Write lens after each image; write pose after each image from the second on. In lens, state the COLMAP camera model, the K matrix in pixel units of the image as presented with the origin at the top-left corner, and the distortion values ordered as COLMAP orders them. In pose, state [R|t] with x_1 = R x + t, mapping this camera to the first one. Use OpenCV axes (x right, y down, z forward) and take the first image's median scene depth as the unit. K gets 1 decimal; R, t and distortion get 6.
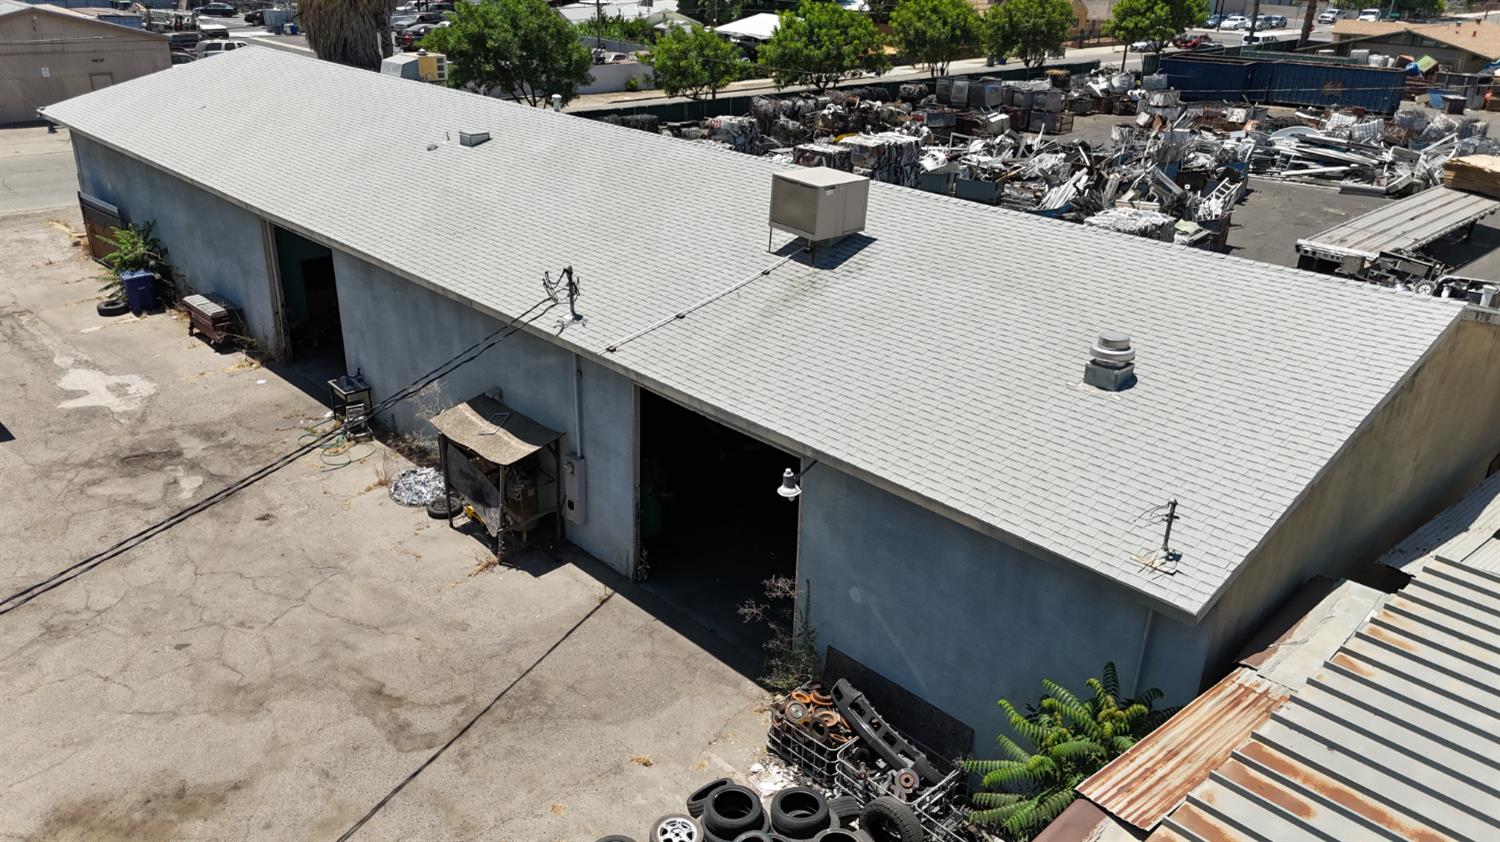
lens RADIAL K [[1125.8, 0, 746.6], [0, 1125.8, 393.6], [0, 0, 1]] dist [0.036798, -0.002515]
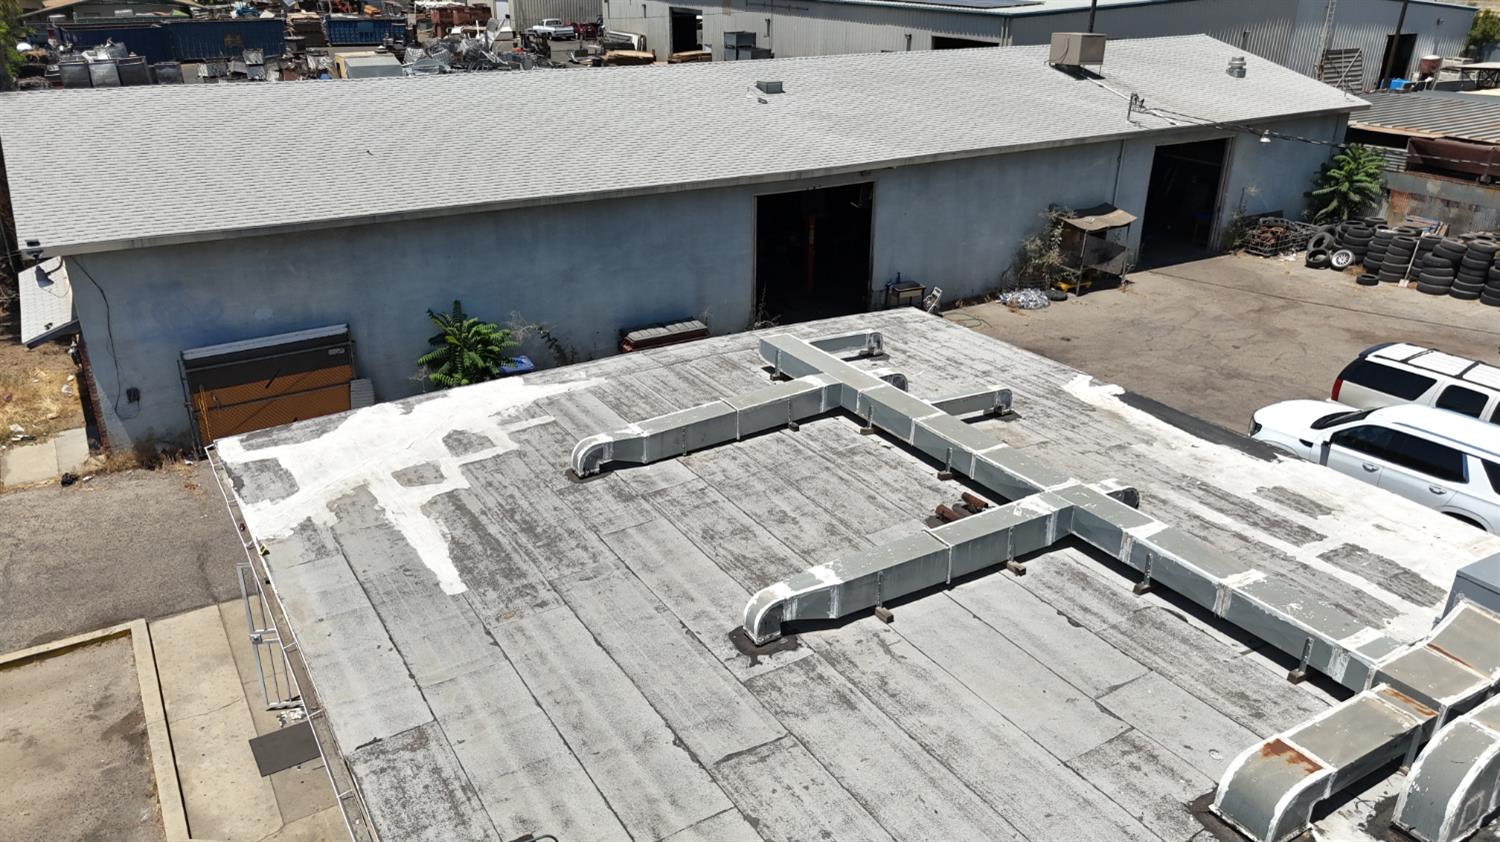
lens RADIAL K [[1106.6, 0, 750.5], [0, 1106.6, 421.9], [0, 0, 1]] dist [0.070121, -0.066391]
pose [[0.224746, -0.412065, 0.883001, -1.567319], [0.365392, 0.875700, 0.315657, -0.330917], [-0.903315, 0.251699, 0.347375, 0.812075]]
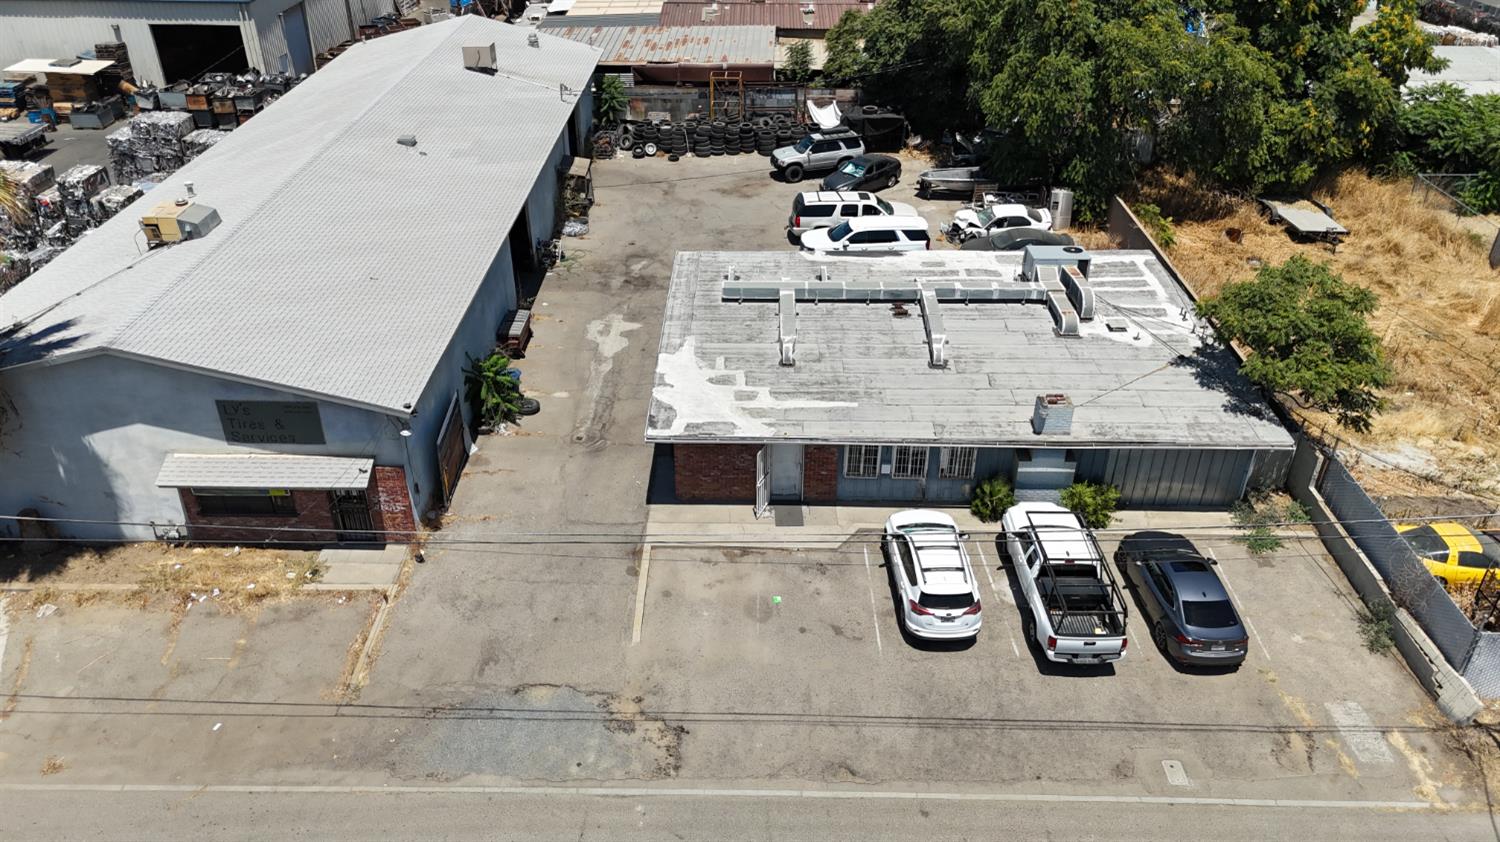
lens RADIAL K [[1106.6, 0, 750.5], [0, 1106.6, 421.9], [0, 0, 1]] dist [0.070121, -0.066391]
pose [[-0.705651, -0.395238, 0.588084, -1.862750], [0.243387, 0.644267, 0.725040, -1.114090], [-0.665447, 0.654757, -0.358432, 1.699012]]
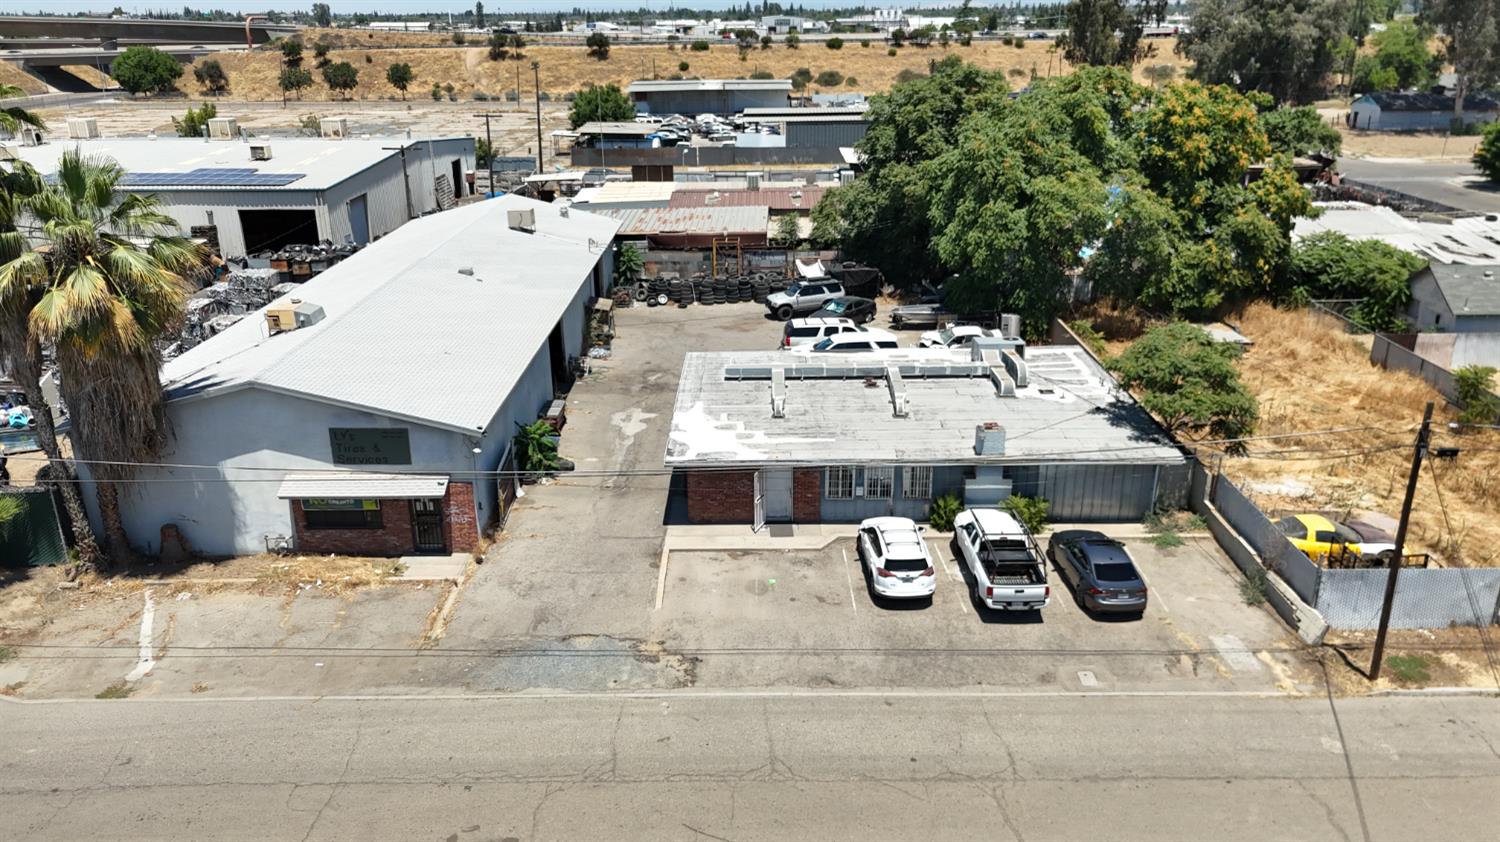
lens RADIAL K [[1110.7, 0, 750.0], [0, 1110.7, 421.0], [0, 0, 1]] dist [0.067661, -0.069274]
pose [[-0.708856, -0.262110, 0.654844, -2.144742], [0.256213, 0.769297, 0.585267, -1.154235], [-0.657174, 0.582649, -0.478165, 1.976062]]
